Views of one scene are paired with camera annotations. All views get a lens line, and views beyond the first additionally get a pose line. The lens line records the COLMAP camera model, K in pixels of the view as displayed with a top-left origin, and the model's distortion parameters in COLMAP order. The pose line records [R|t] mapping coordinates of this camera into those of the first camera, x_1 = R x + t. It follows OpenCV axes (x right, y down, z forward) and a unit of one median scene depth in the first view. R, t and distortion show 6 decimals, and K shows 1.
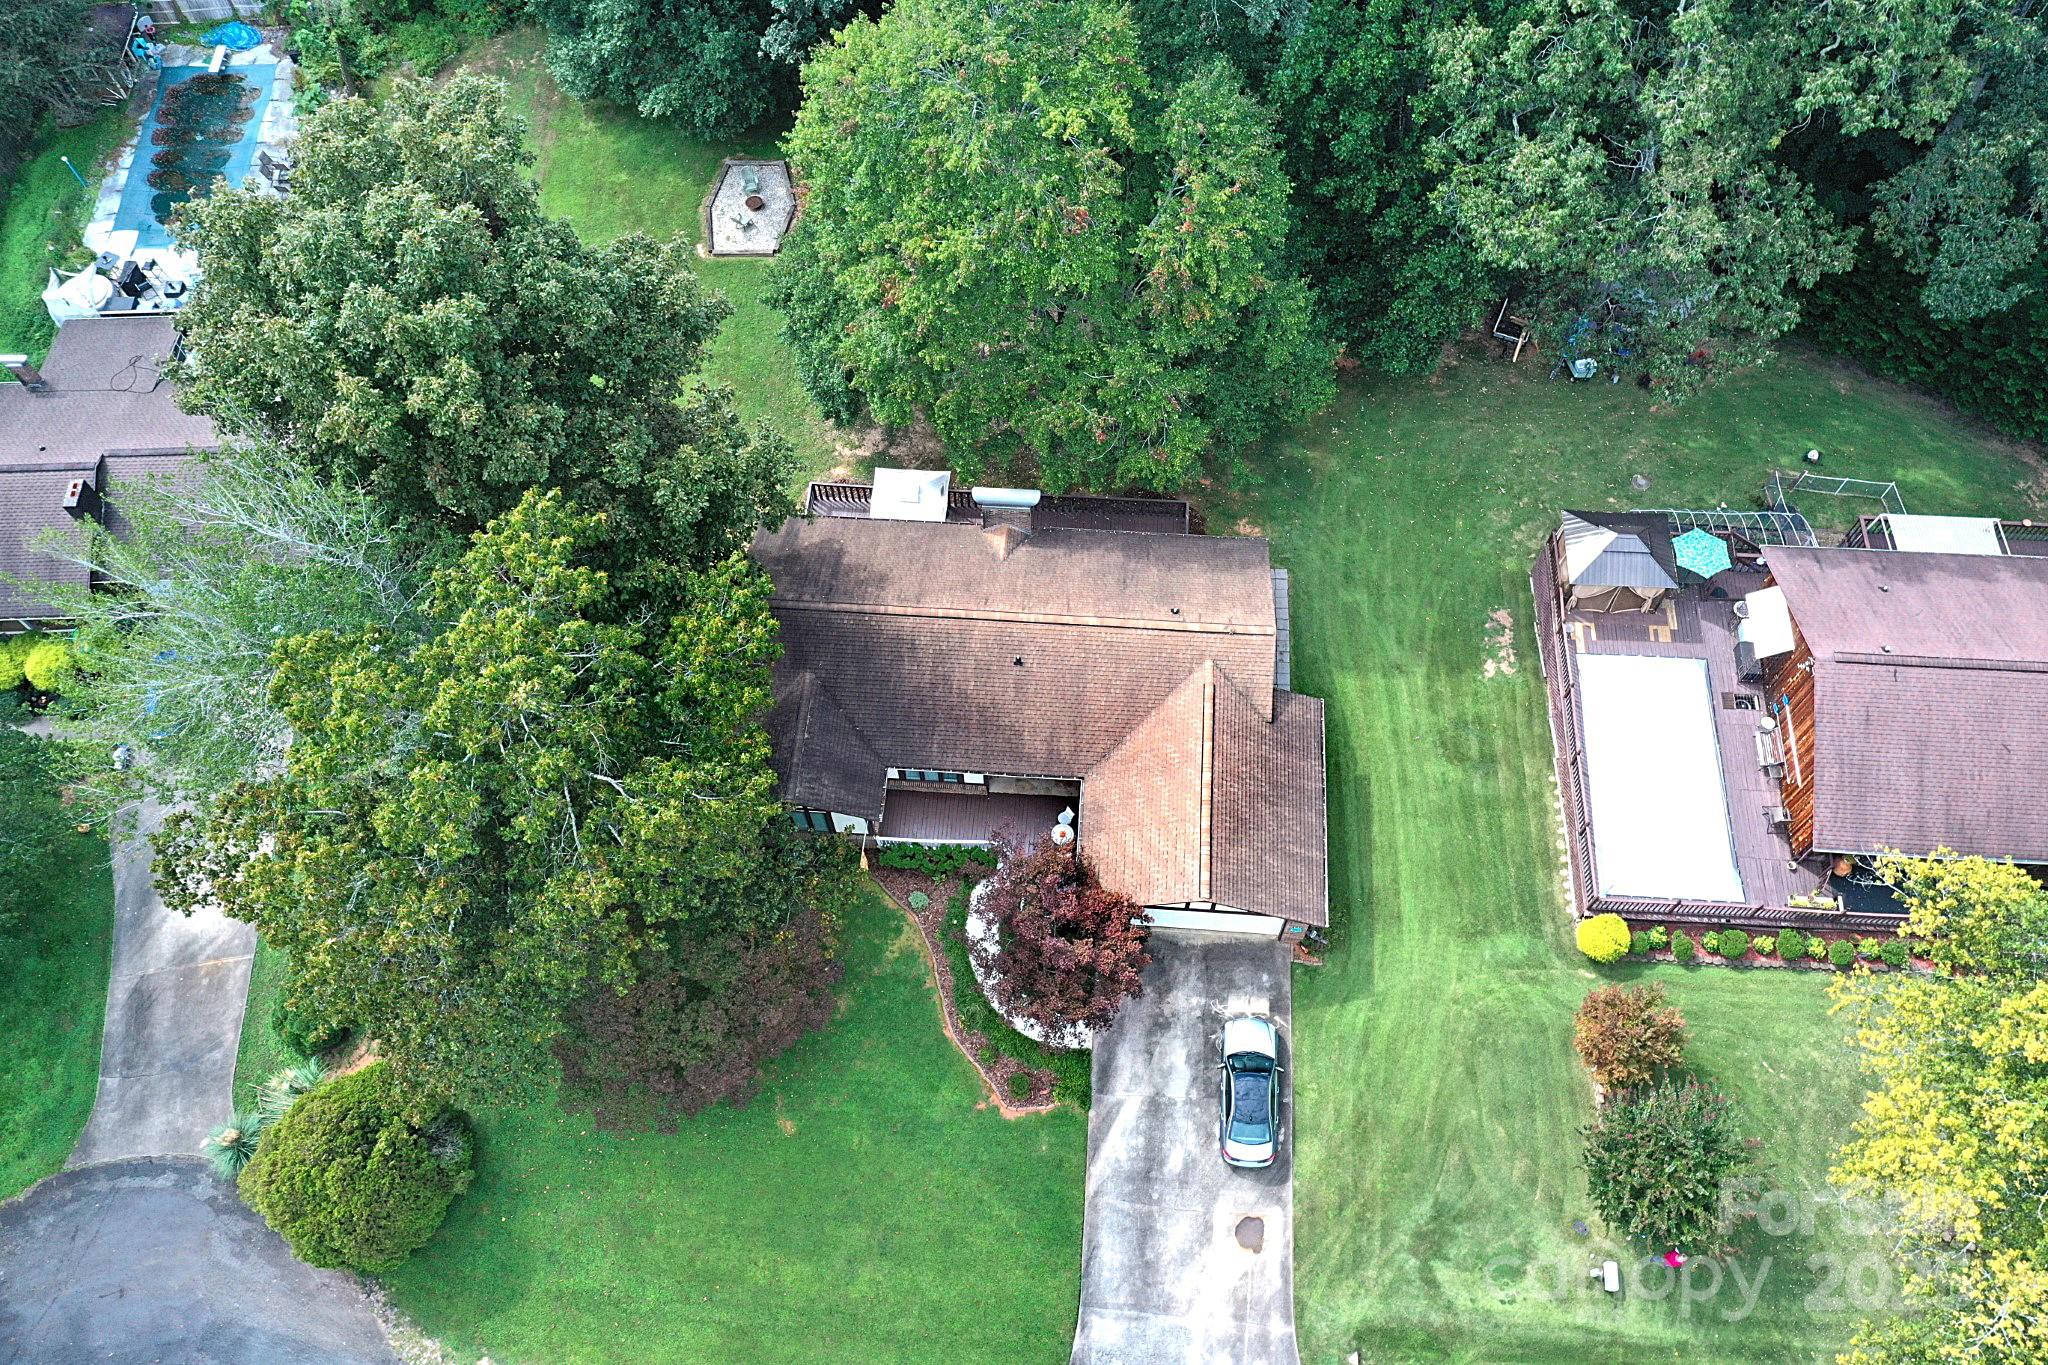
lens RADIAL K [[1639.5, 0, 1019.1], [0, 1639.5, 689.8], [0, 0, 1]] dist [0.010249, -0.008441]
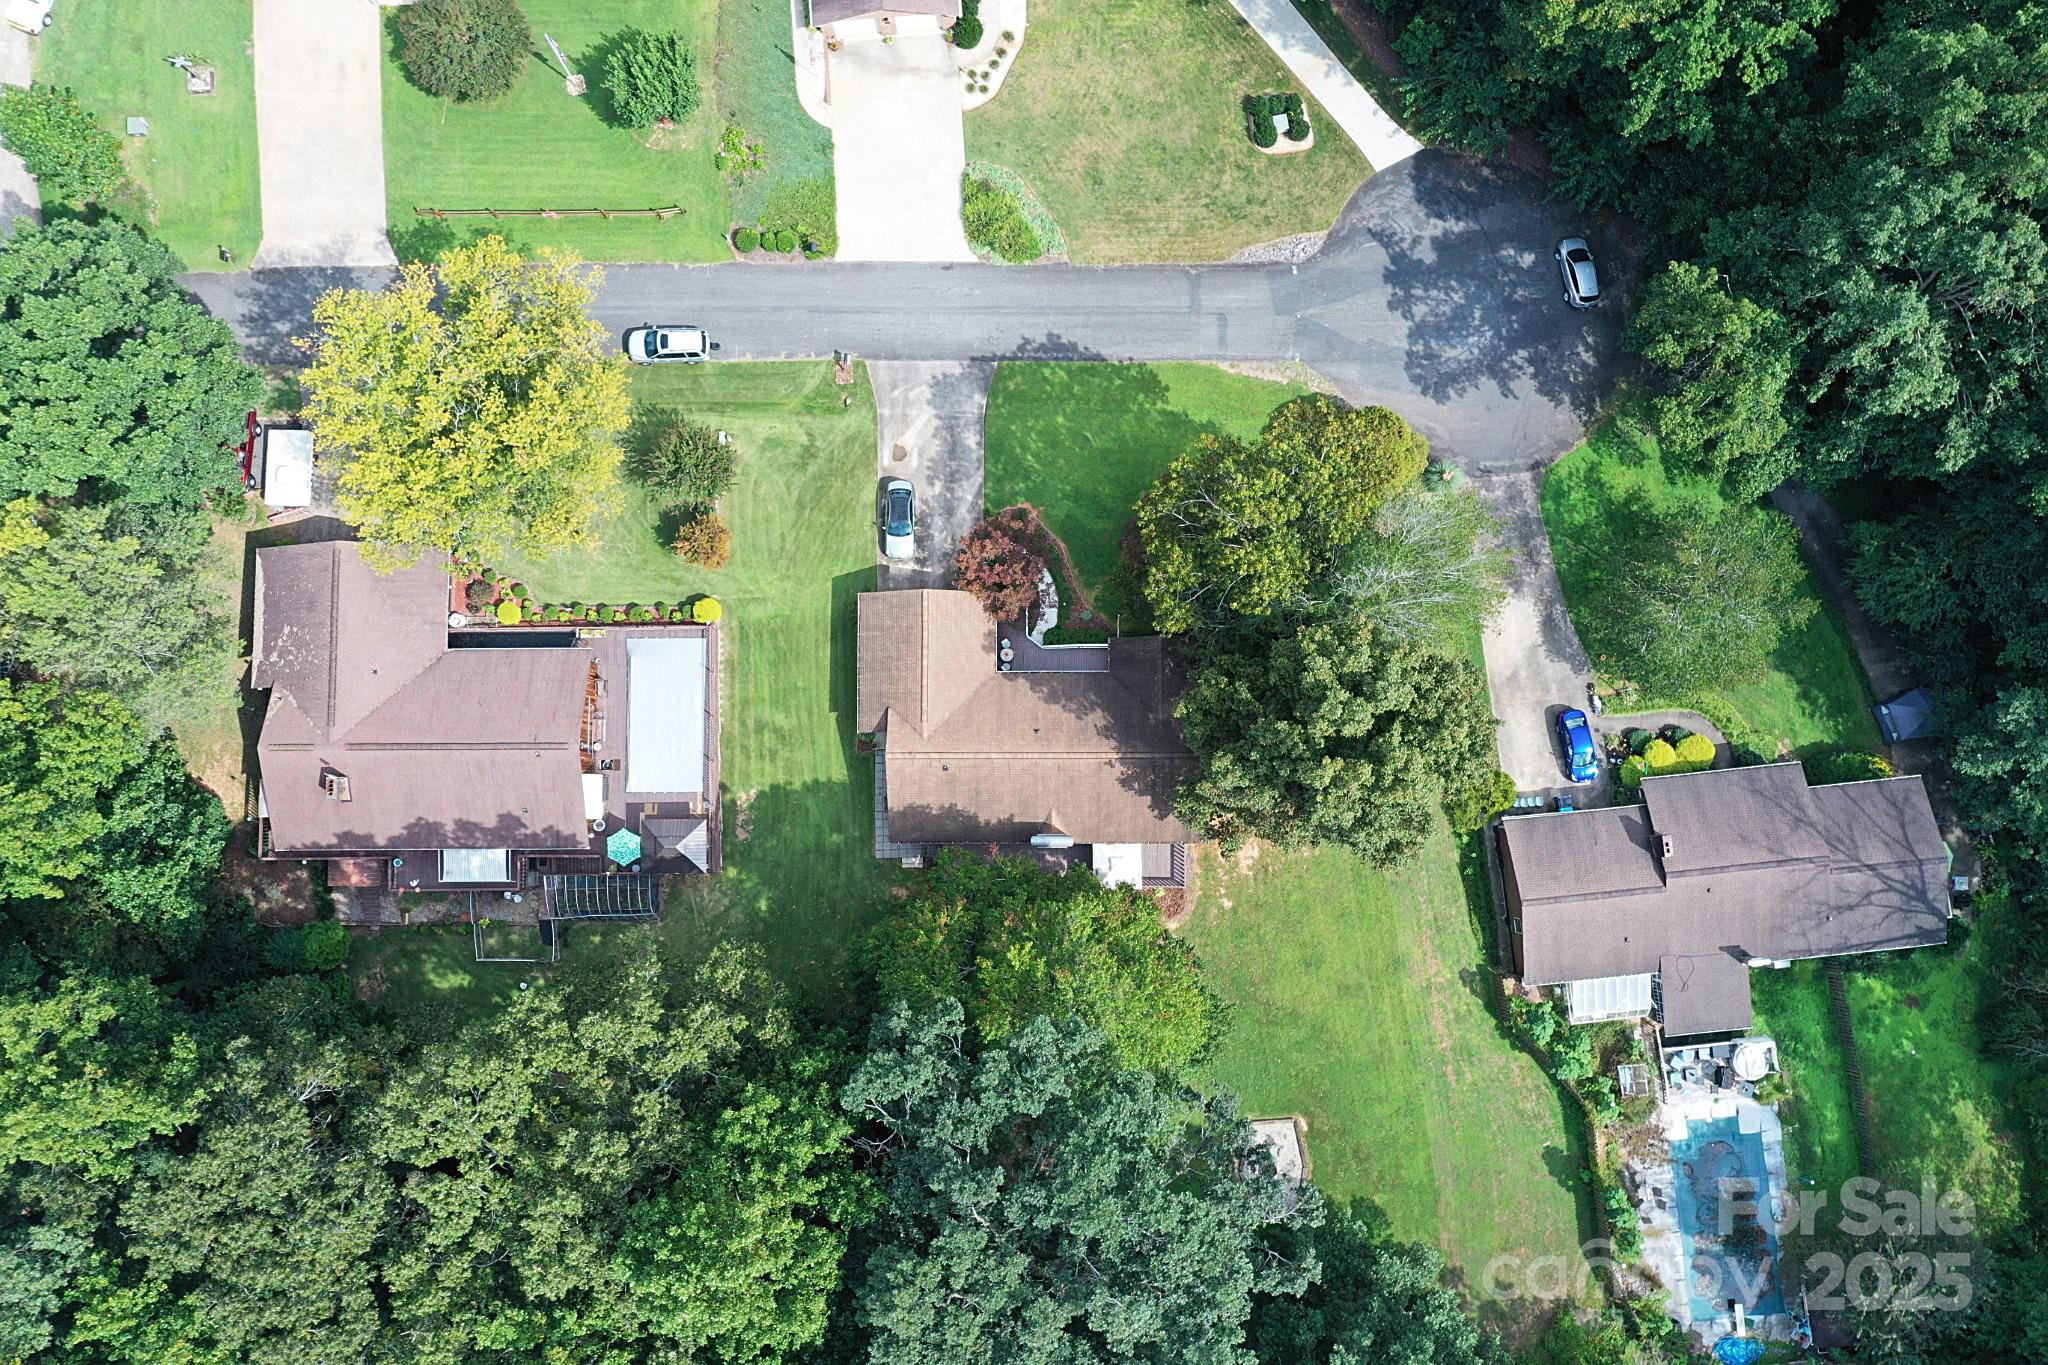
lens RADIAL K [[1620.3, 0, 1015.8], [0, 1620.3, 681.1], [0, 0, 1]] dist [0.009438, 0.002644]
pose [[-0.996926, 0.073899, 0.026034, -0.026677], [-0.047599, -0.835157, 0.547948, -0.897532], [0.062235, 0.545024, 0.836107, -0.433275]]
